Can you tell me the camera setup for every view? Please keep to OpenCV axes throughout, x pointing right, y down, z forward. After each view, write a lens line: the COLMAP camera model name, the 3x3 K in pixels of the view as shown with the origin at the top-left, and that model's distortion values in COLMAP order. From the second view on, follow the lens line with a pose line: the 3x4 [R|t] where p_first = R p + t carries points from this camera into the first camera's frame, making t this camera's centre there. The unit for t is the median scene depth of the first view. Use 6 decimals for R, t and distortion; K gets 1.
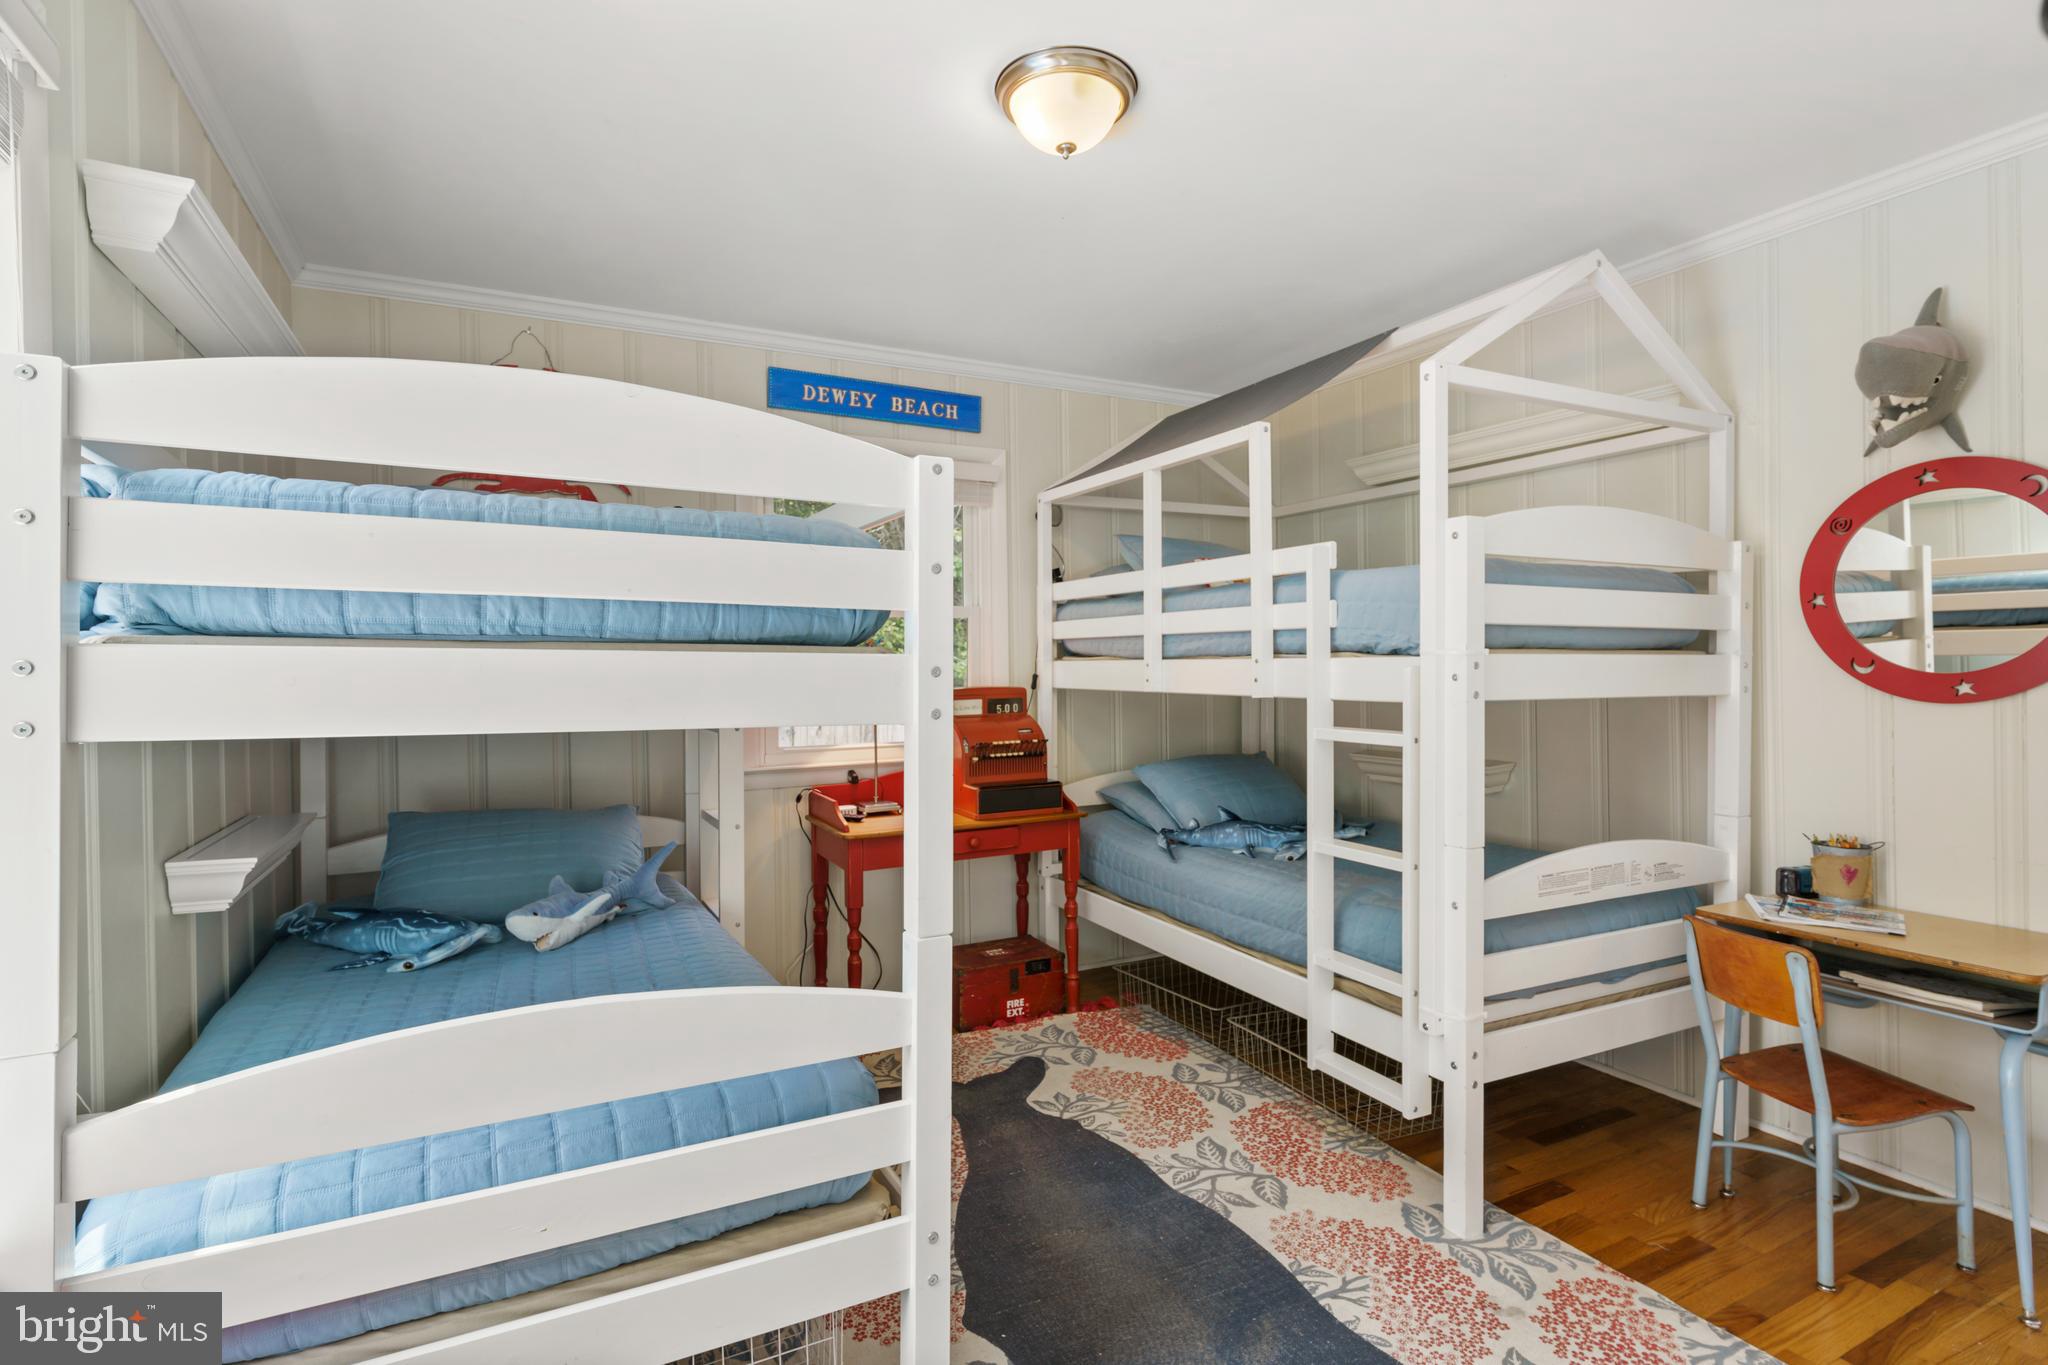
lens RADIAL K [[996.1, 0, 1047.5], [0, 996.1, 668.1], [0, 0, 1]] dist [0.003234, -0.001444]
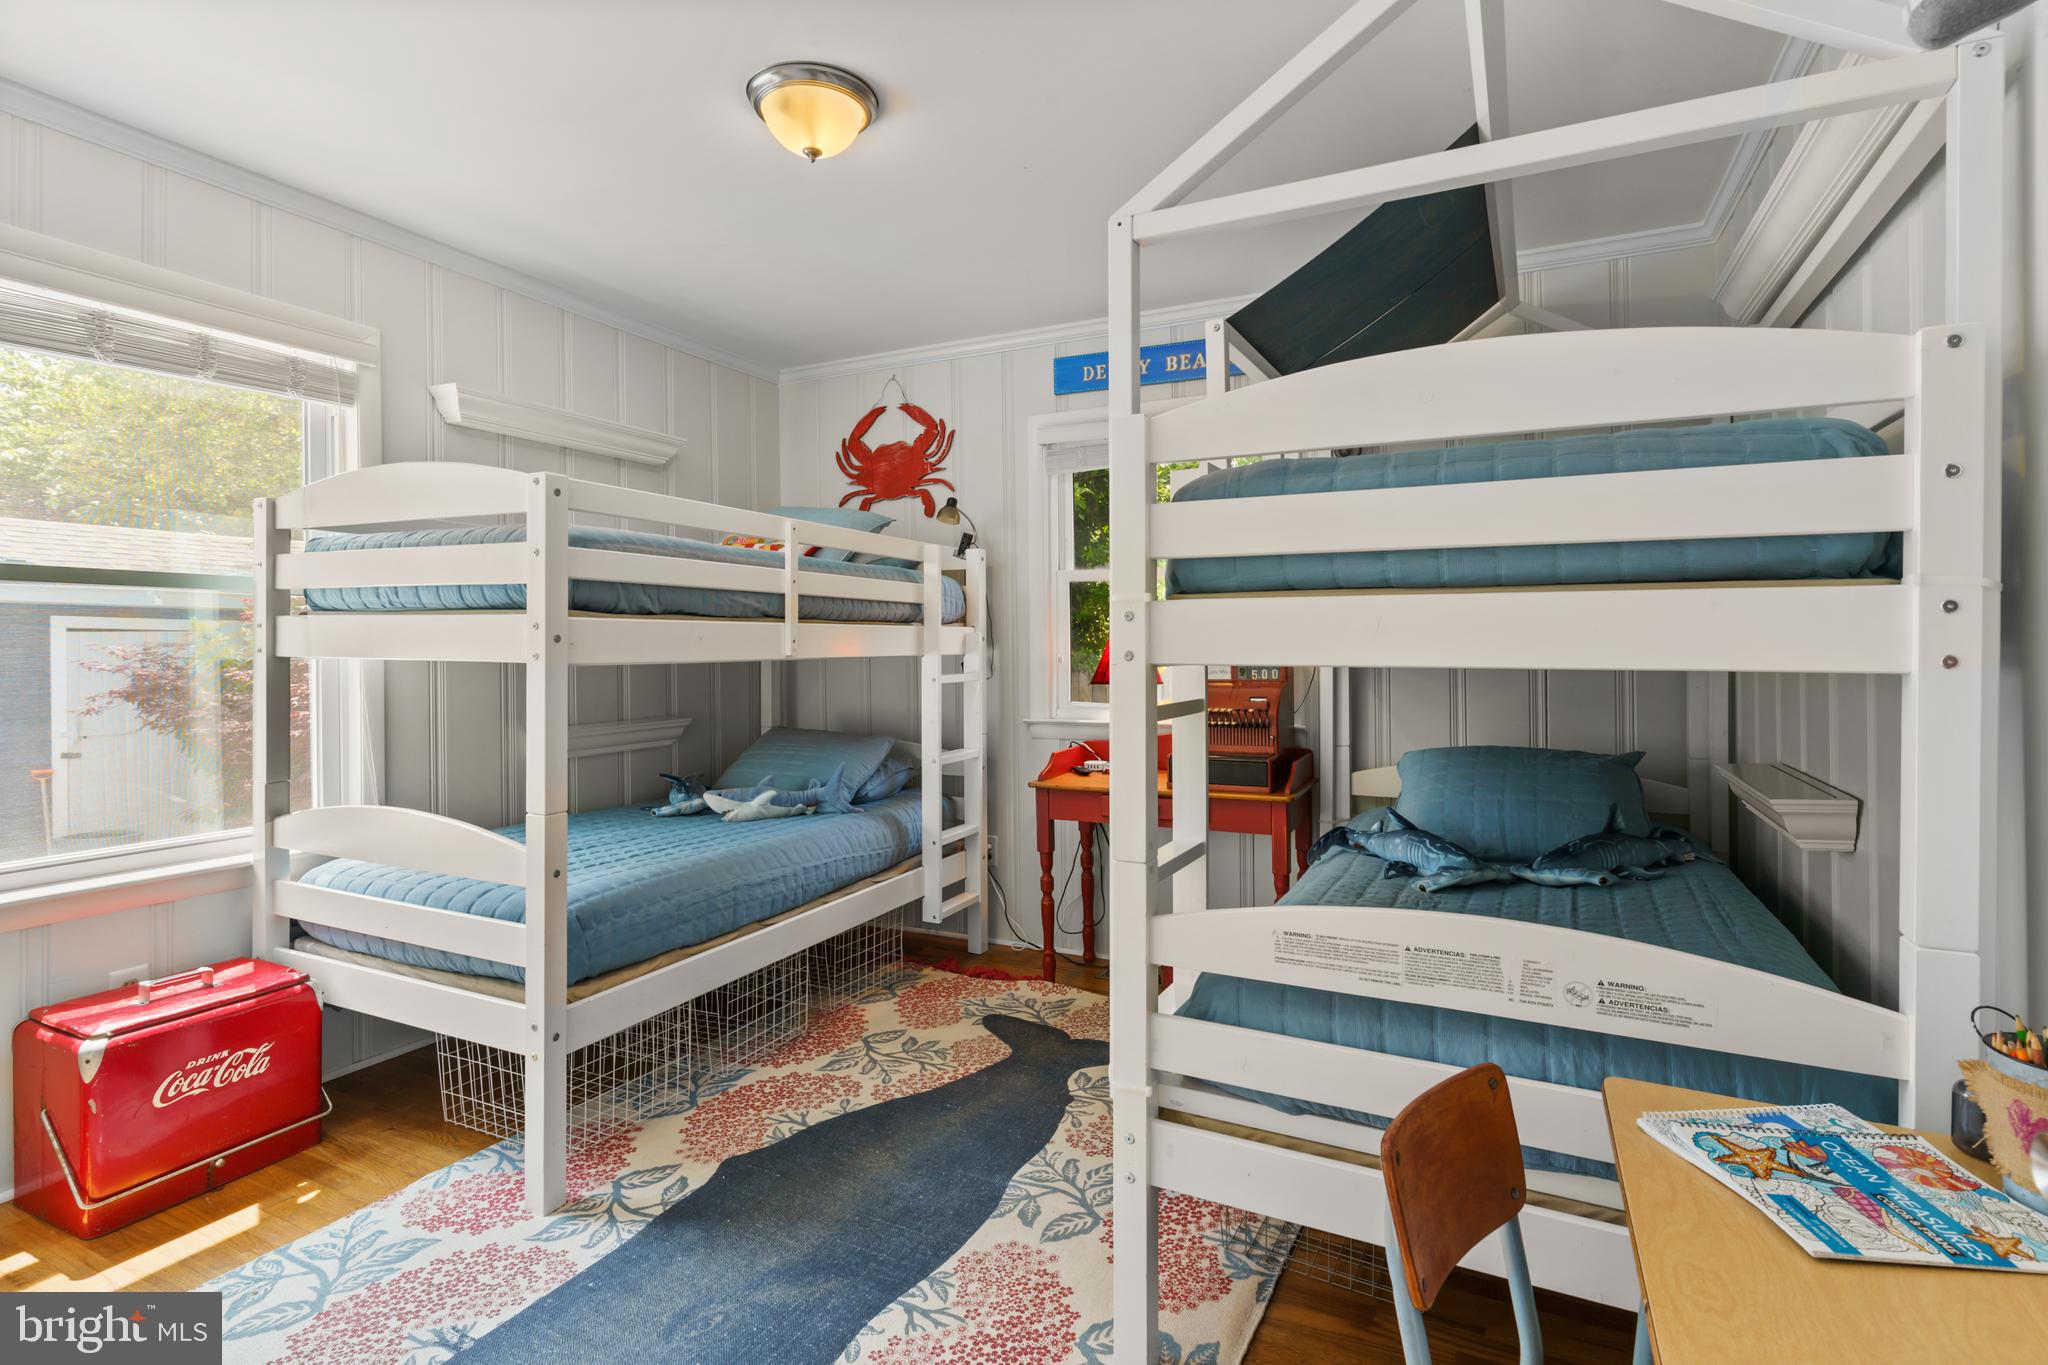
lens RADIAL K [[996.1, 0, 984.6], [0, 996.1, 658.3], [0, 0, 1]] dist [0.003234, -0.001444]
pose [[0.588054, 0.019464, -0.808587, 1.455705], [-0.003324, 0.999760, 0.021647, 0.016458], [0.808815, -0.010042, 0.587978, 0.720623]]
